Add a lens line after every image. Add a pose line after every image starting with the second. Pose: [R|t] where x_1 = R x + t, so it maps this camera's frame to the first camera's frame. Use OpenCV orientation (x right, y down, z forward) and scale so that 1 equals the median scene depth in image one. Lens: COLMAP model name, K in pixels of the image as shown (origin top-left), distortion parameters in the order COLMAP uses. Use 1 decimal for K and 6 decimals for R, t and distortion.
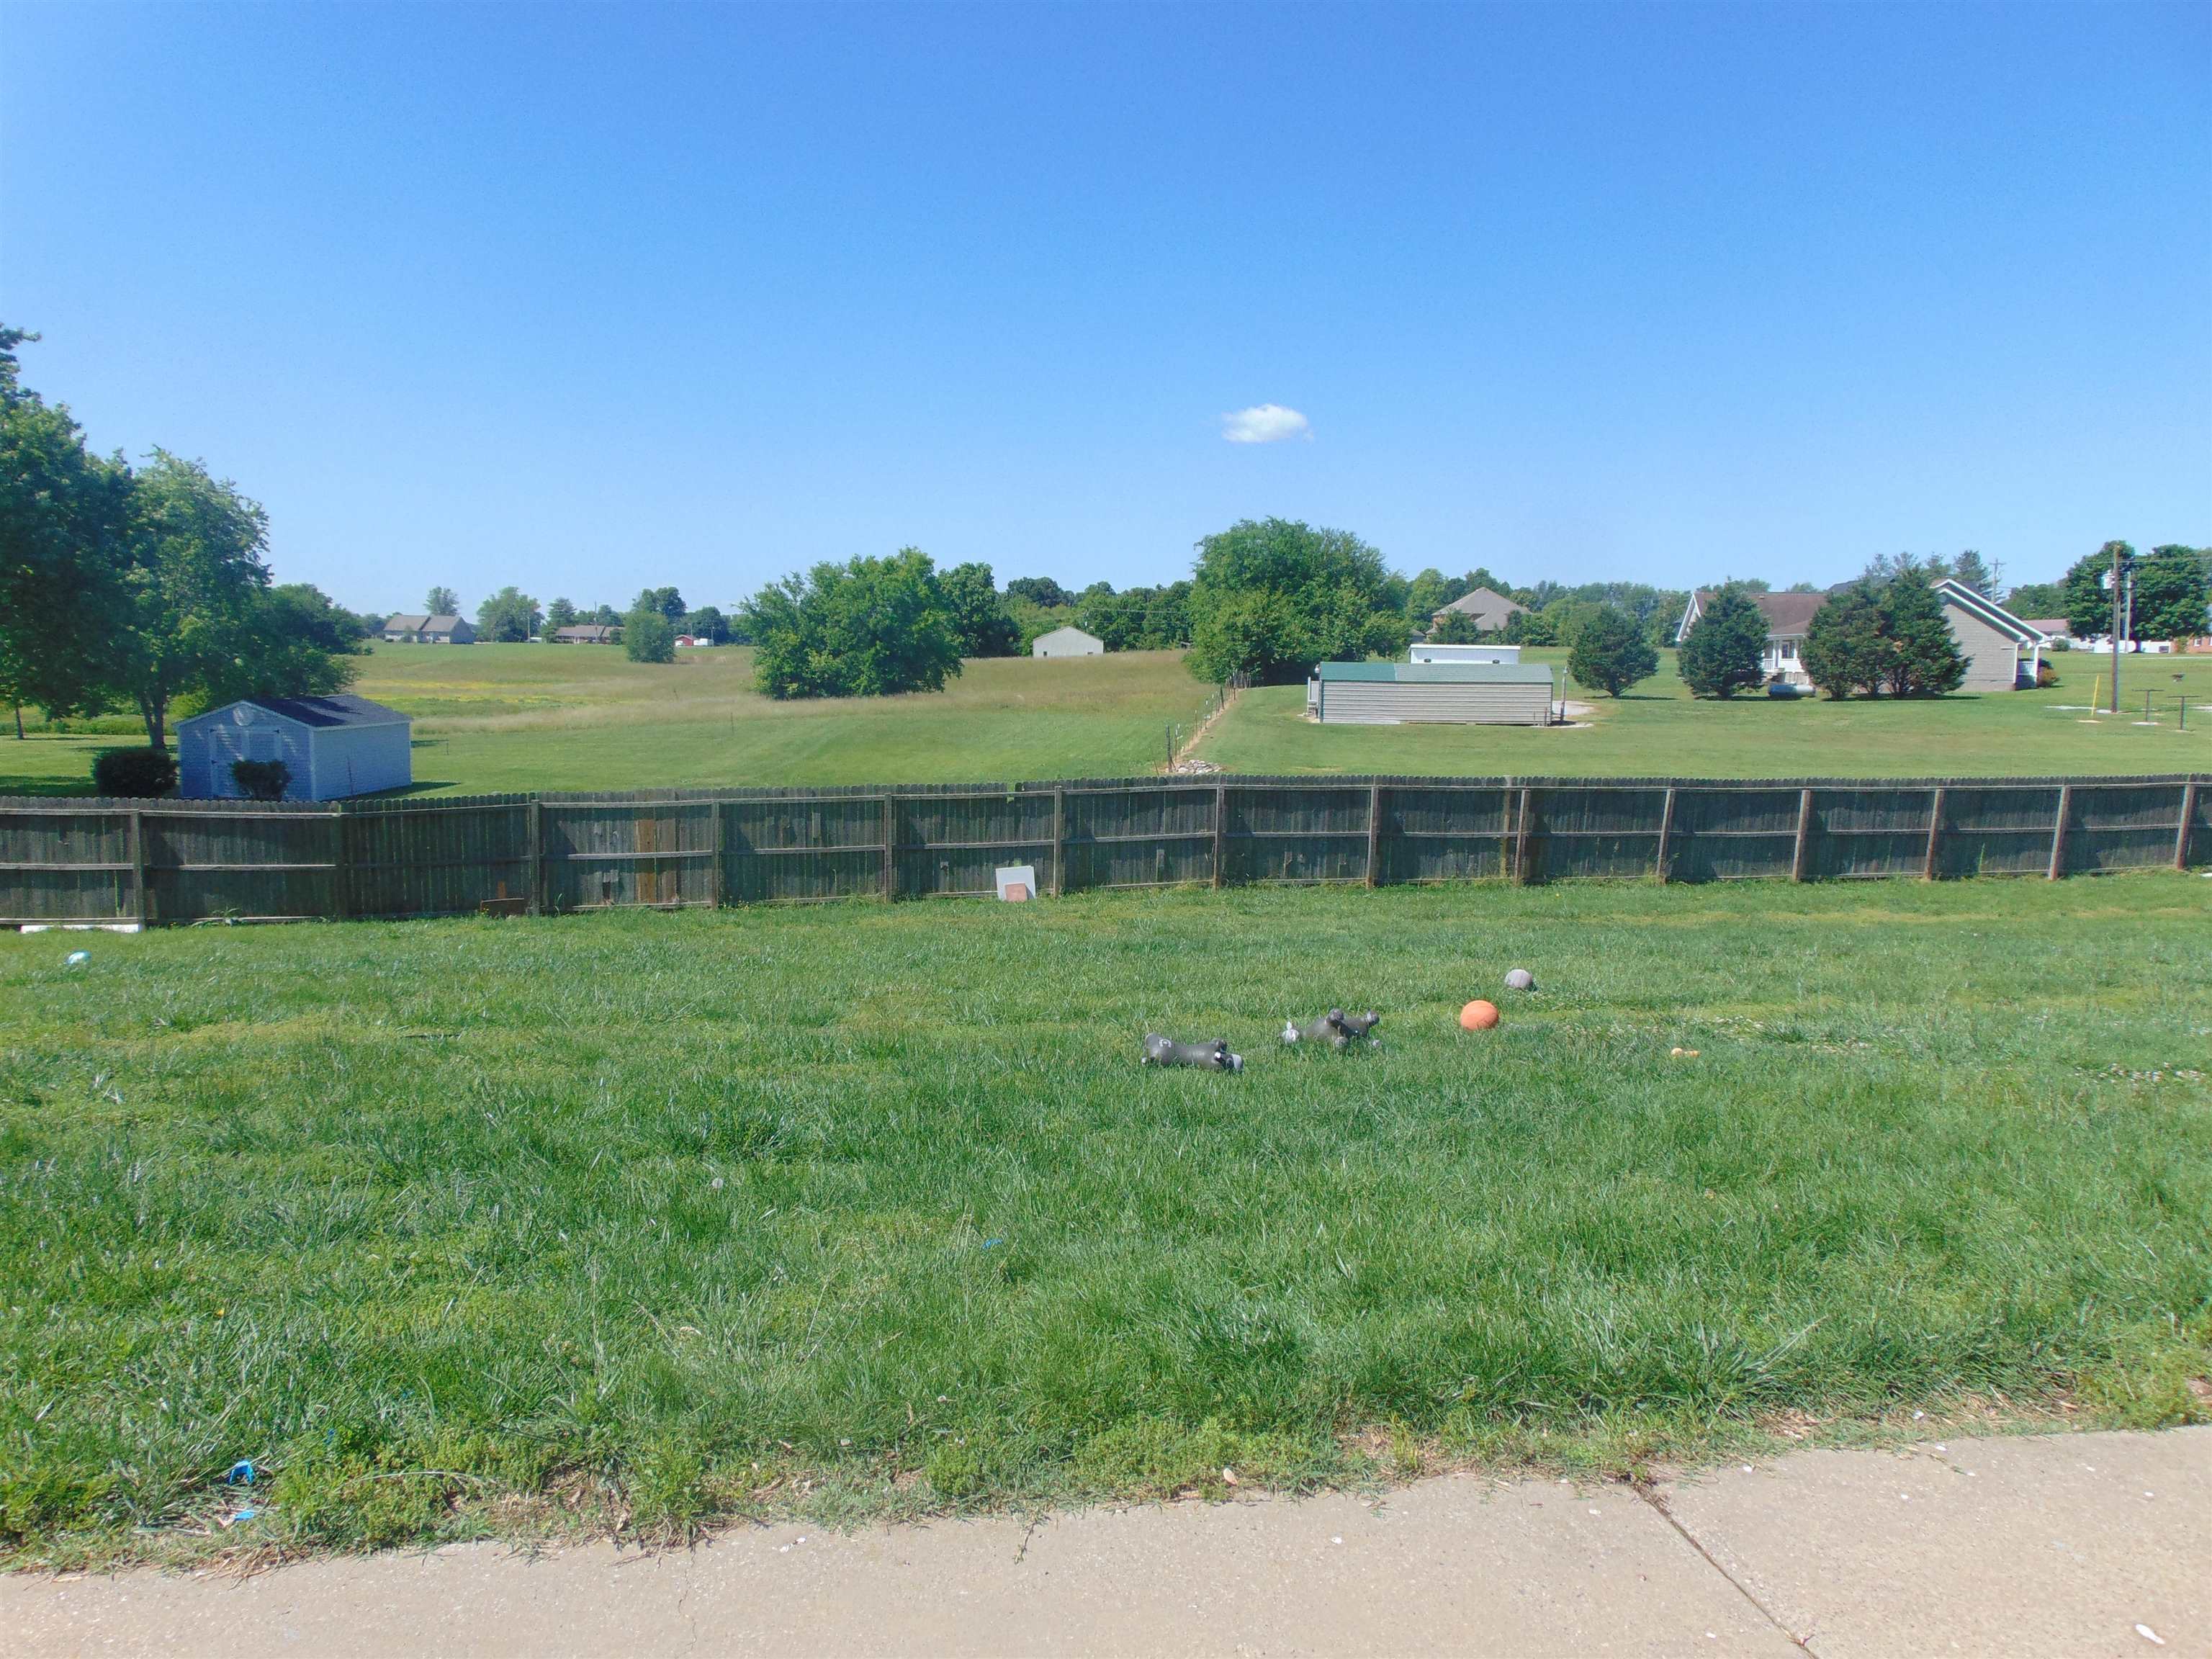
lens RADIAL K [[1591.0, 0, 1042.4], [0, 1591.0, 881.2], [0, 0, 1]] dist [-0.040317, 0.069907]
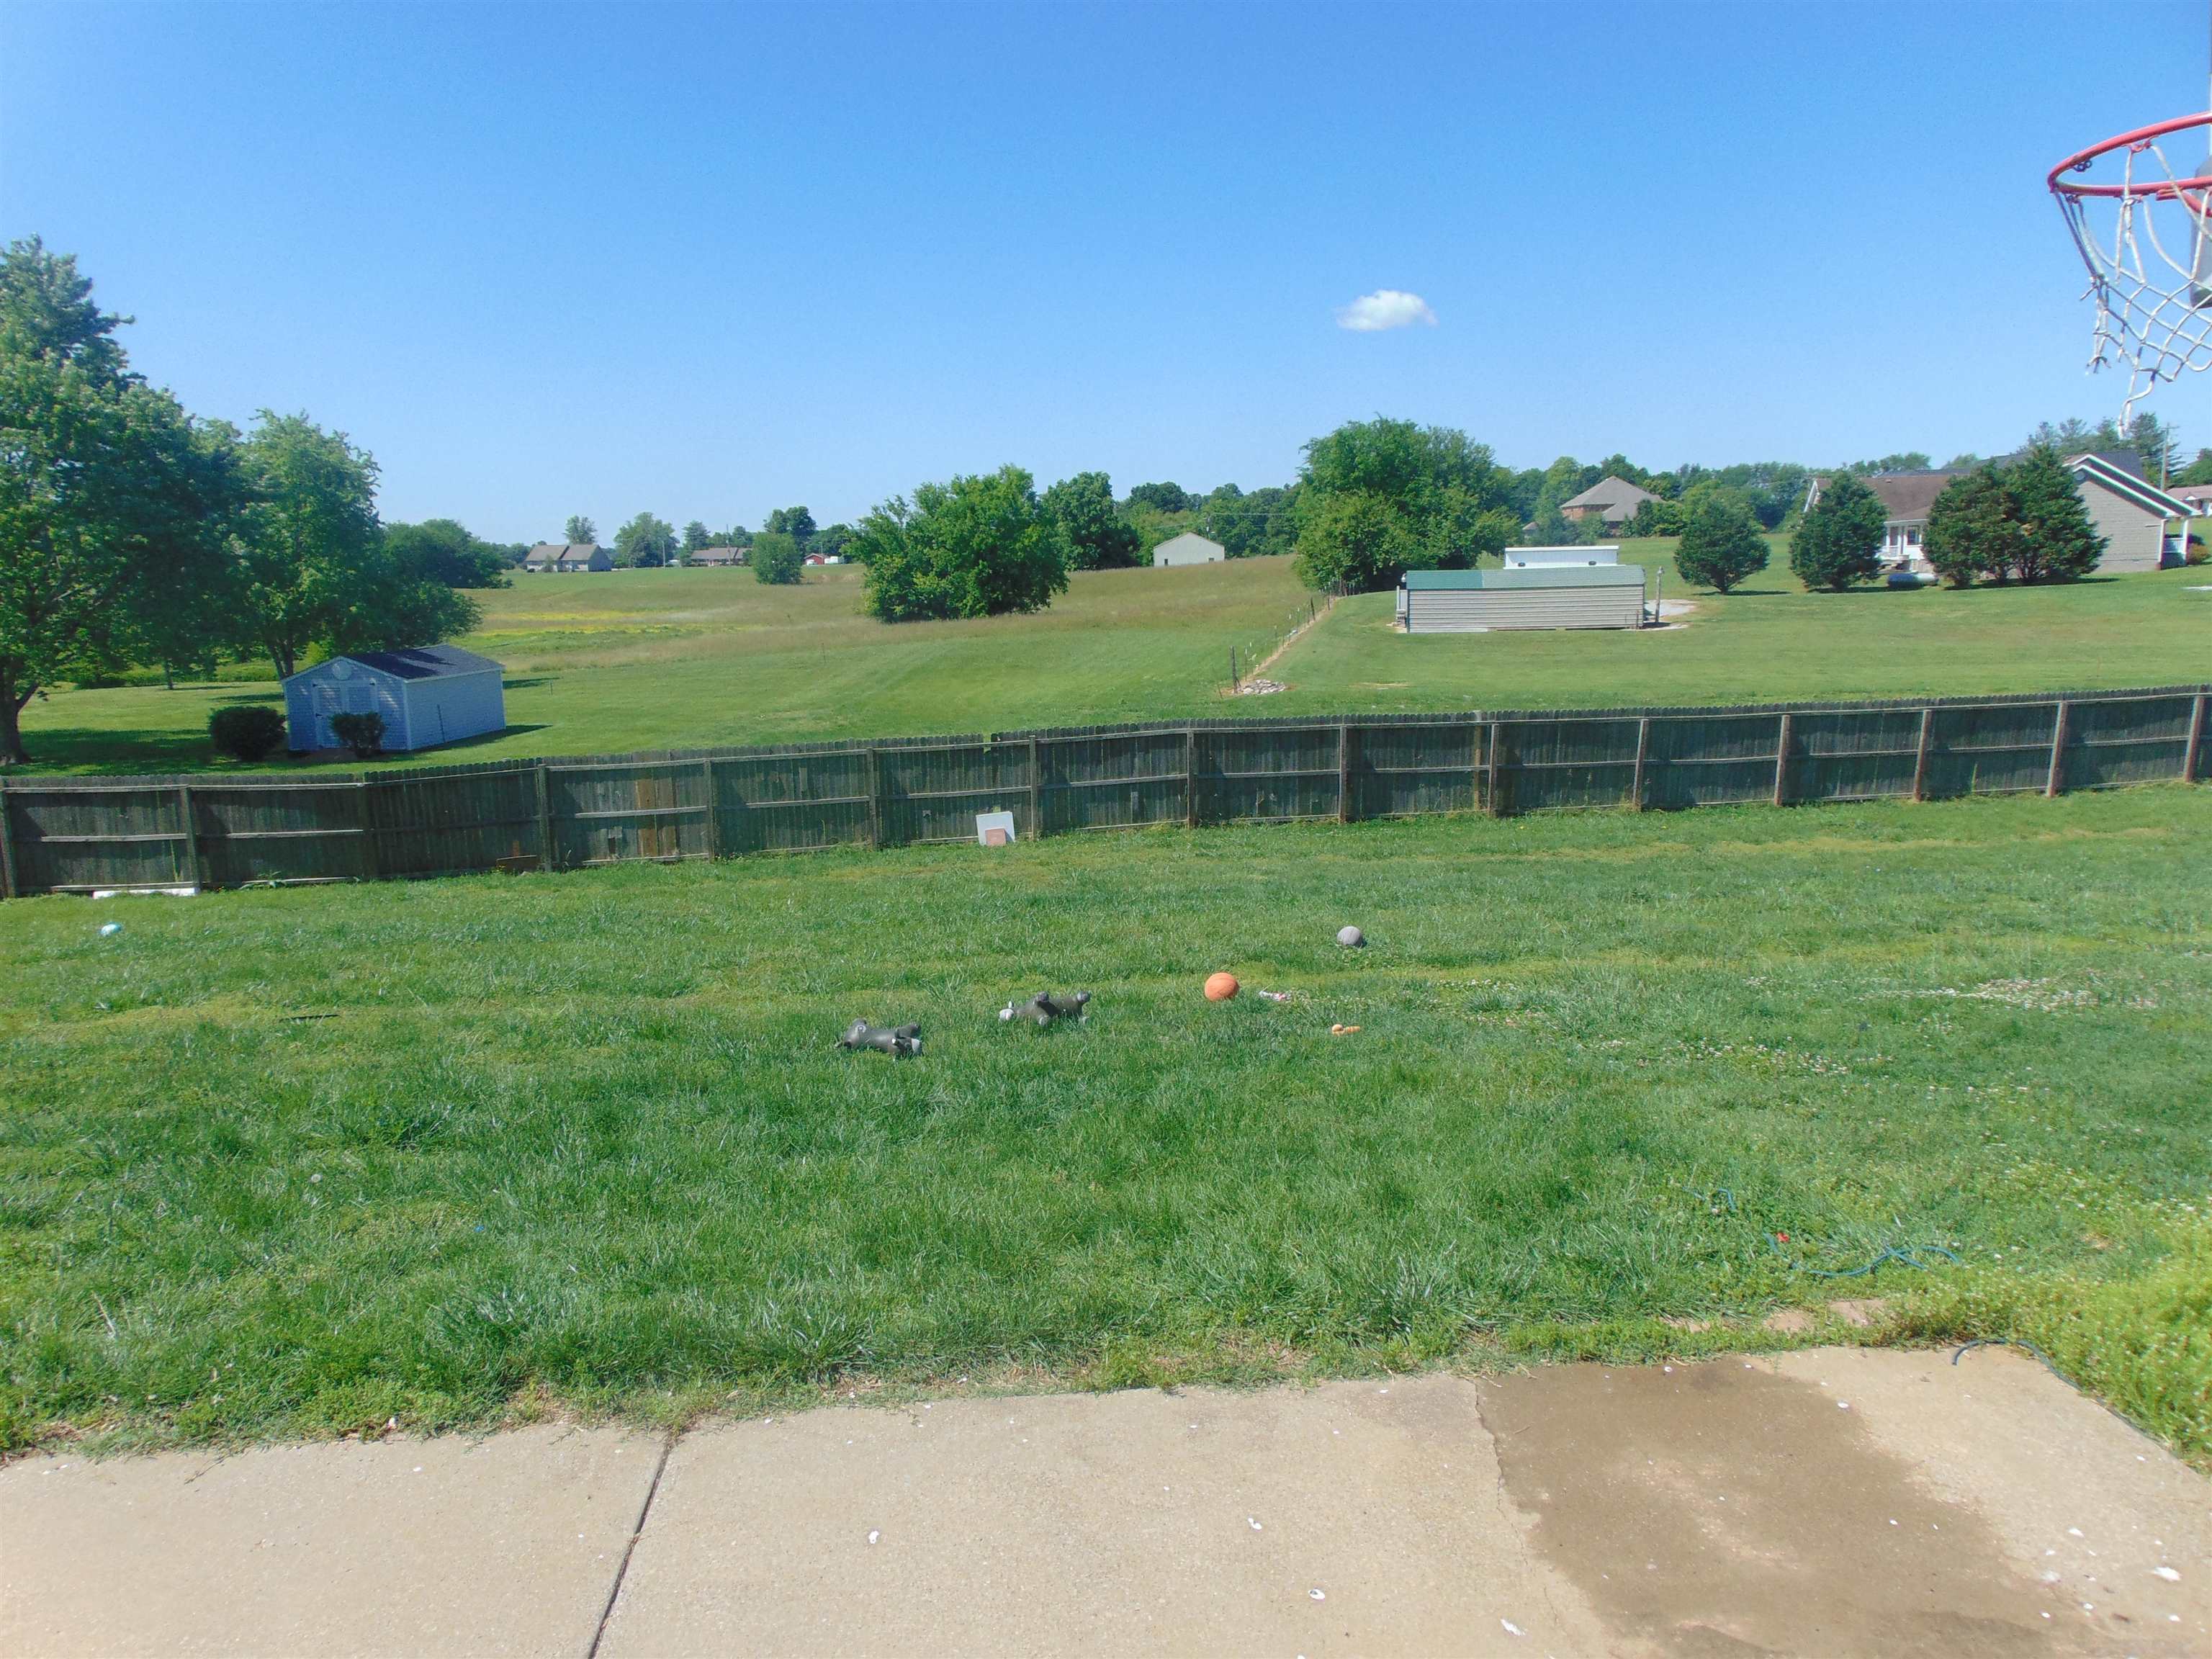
lens RADIAL K [[1628.5, 0, 1106.0], [0, 1628.5, 829.5], [0, 0, 1]] dist [-0.033827, 0.065086]
pose [[0.995880, -0.023051, -0.087702, 0.141797], [0.026086, 0.999094, 0.033614, -0.030556], [0.086848, -0.035763, 0.995579, -0.061338]]
